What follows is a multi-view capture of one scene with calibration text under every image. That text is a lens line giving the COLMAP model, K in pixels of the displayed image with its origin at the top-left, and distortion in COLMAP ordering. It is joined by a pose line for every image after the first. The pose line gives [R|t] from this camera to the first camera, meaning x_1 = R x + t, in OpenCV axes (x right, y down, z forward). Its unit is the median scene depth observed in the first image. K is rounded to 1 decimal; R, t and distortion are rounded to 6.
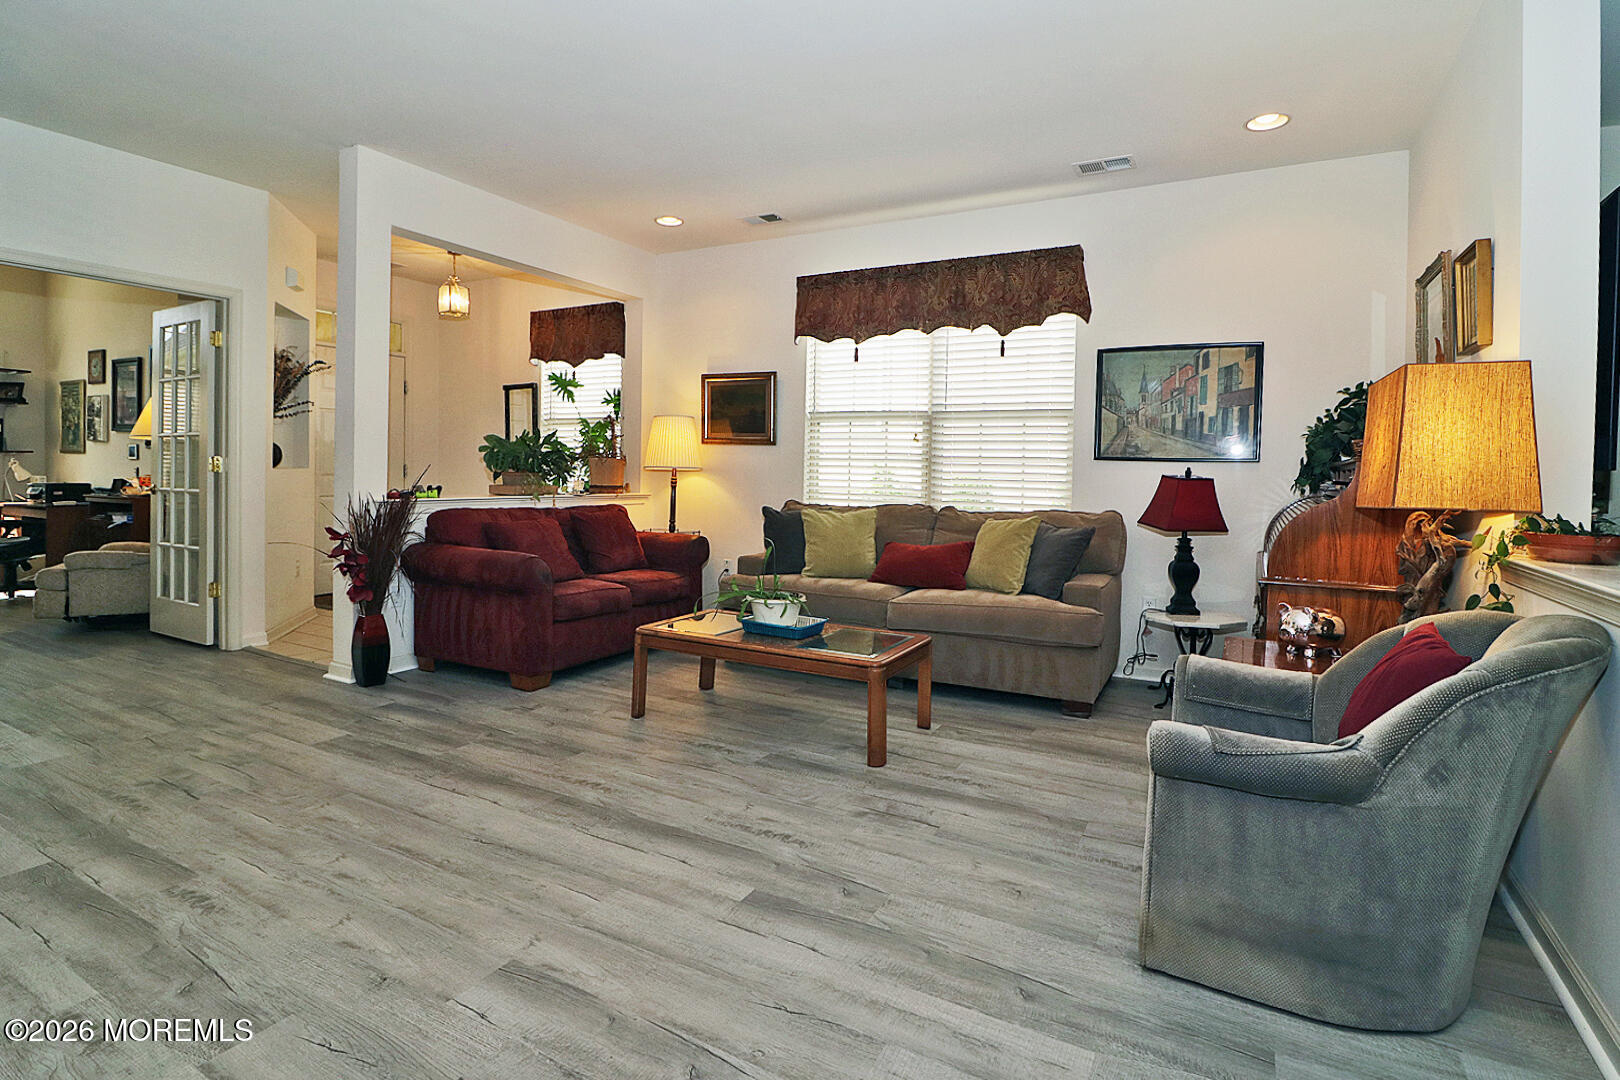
lens RADIAL K [[785.8, 0, 804.7], [0, 785.8, 483.4], [0, 0, 1]] dist [0.001966, -0.014435]
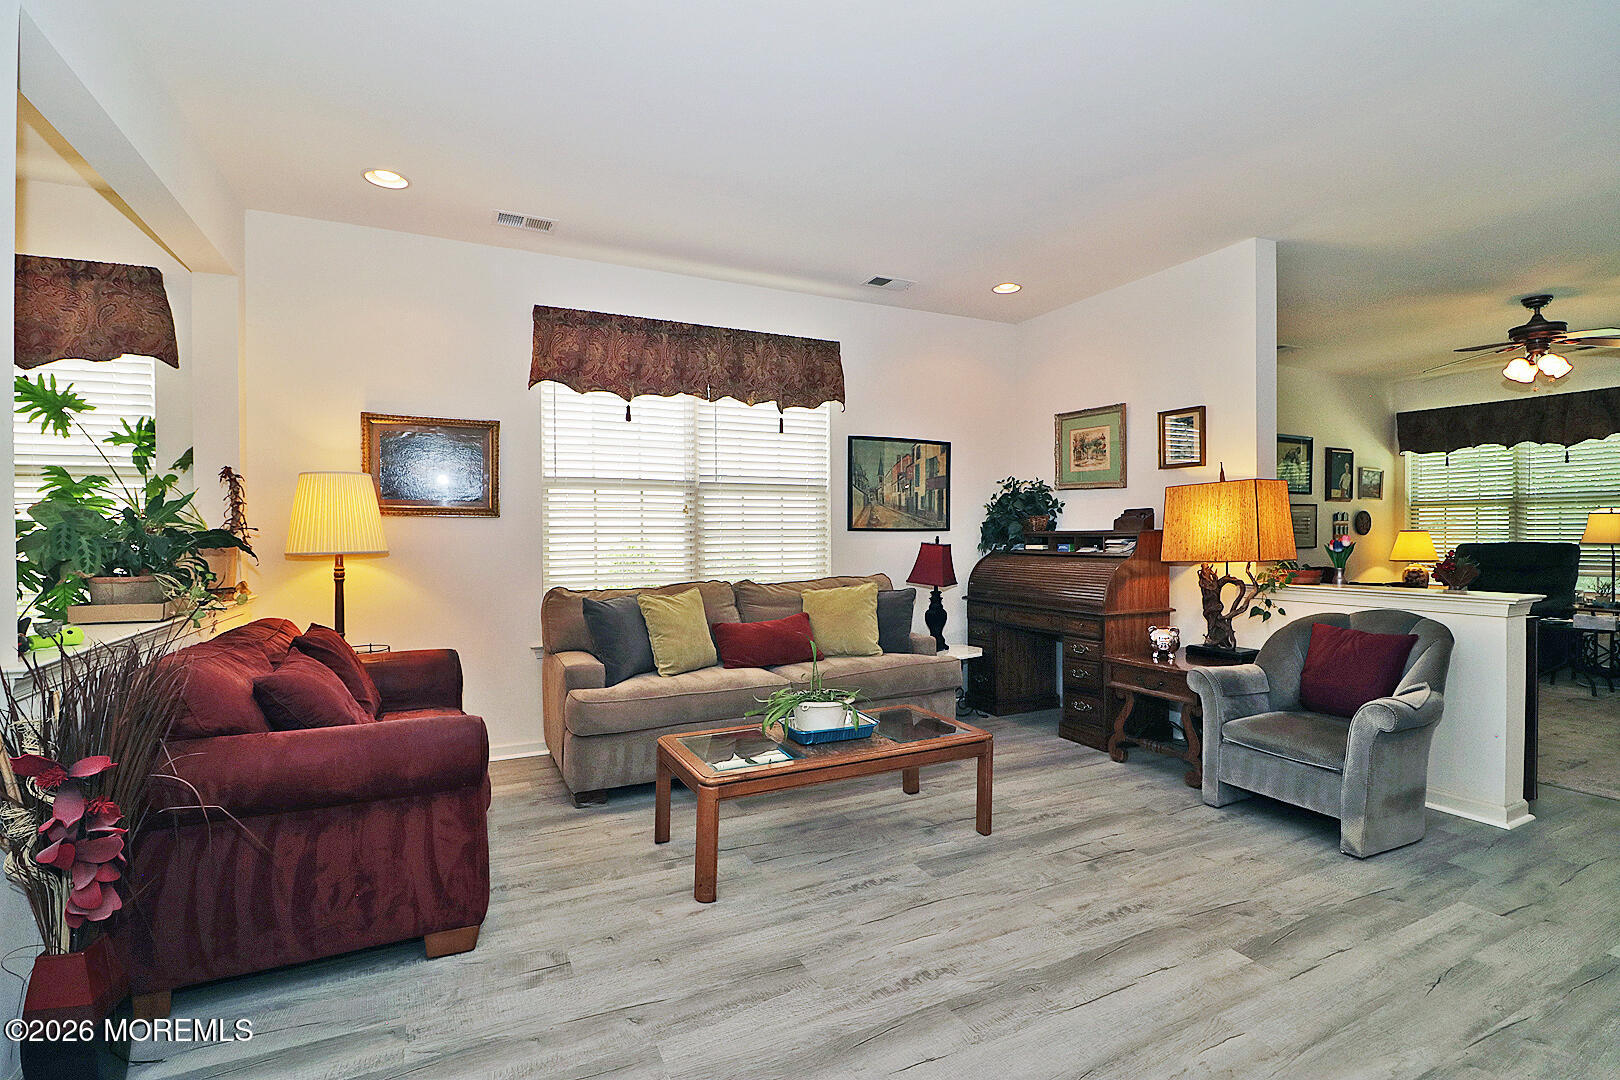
lens RADIAL K [[752.5, 0, 810.0], [0, 752.5, 540.0], [0, 0, 1]] dist [-0.001330, -0.012804]
pose [[0.575138, -0.030006, 0.817506, -0.605088], [0.030783, 0.999413, 0.015027, -0.036876], [-0.817477, 0.016523, 0.575724, 0.435604]]
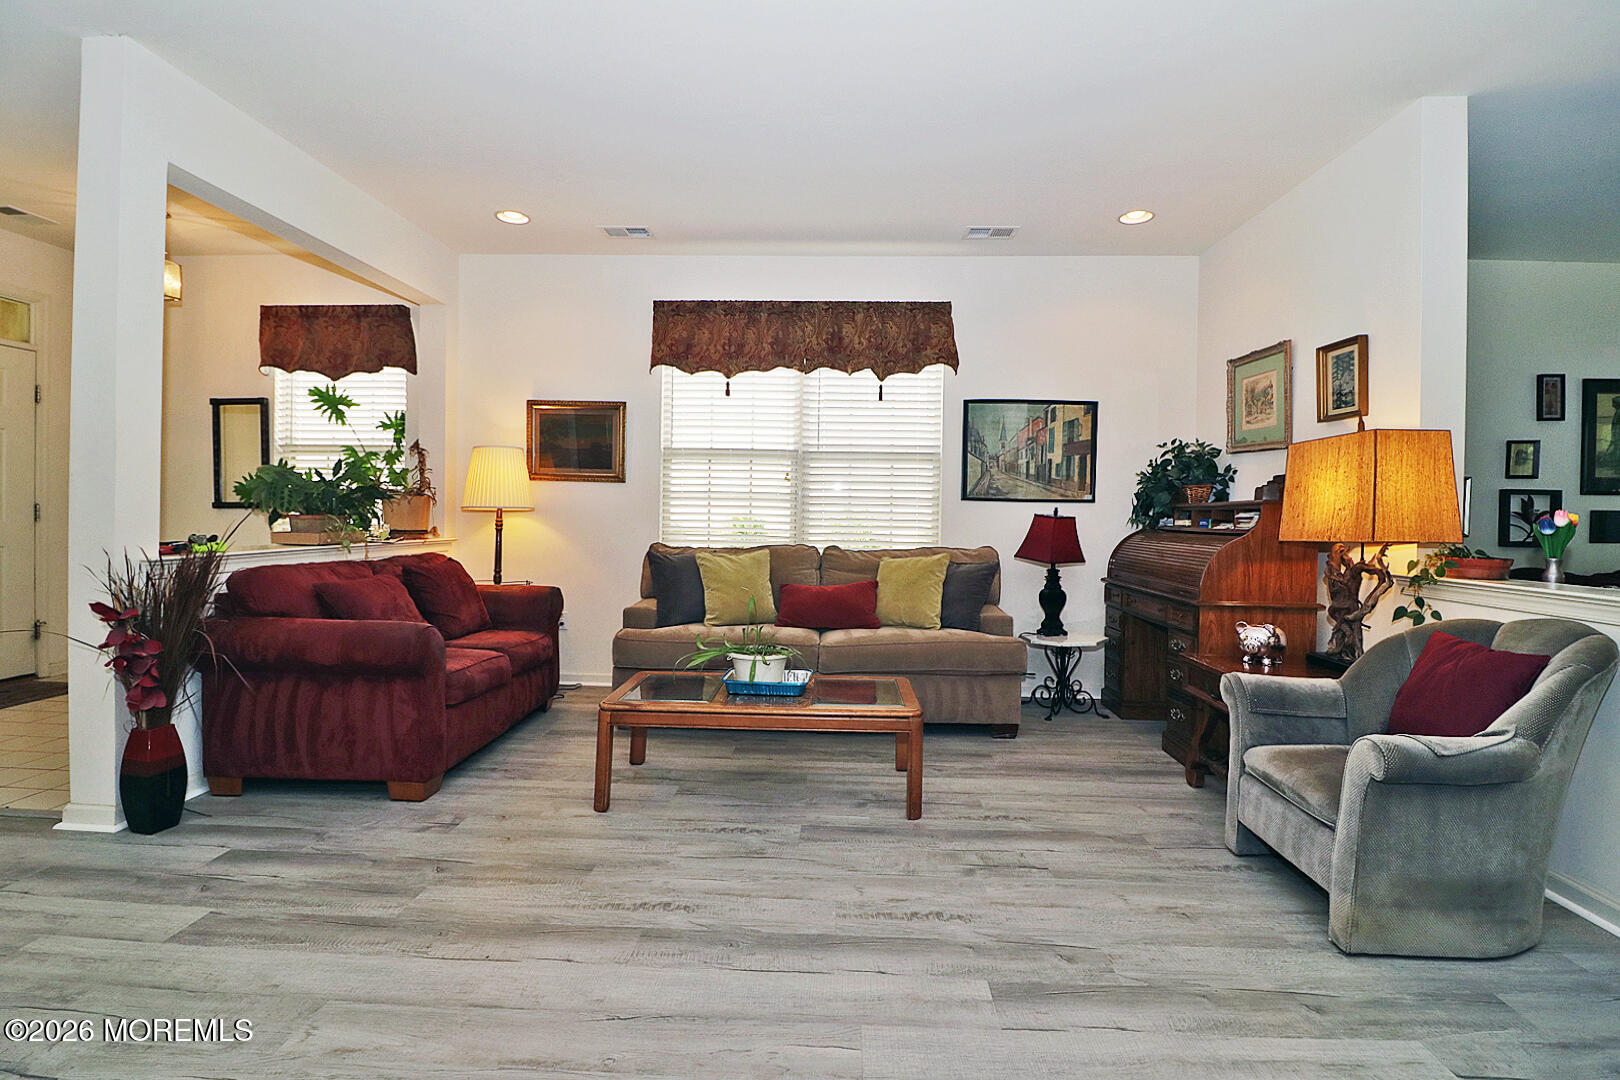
lens RADIAL K [[763.1, 0, 803.1], [0, 763.1, 517.7], [0, 0, 1]] dist [0.001688, -0.014874]
pose [[0.897632, -0.008508, 0.440663, -0.316286], [0.009192, 0.999958, 0.000582, -0.008839], [-0.440649, 0.003528, 0.897672, 0.153393]]
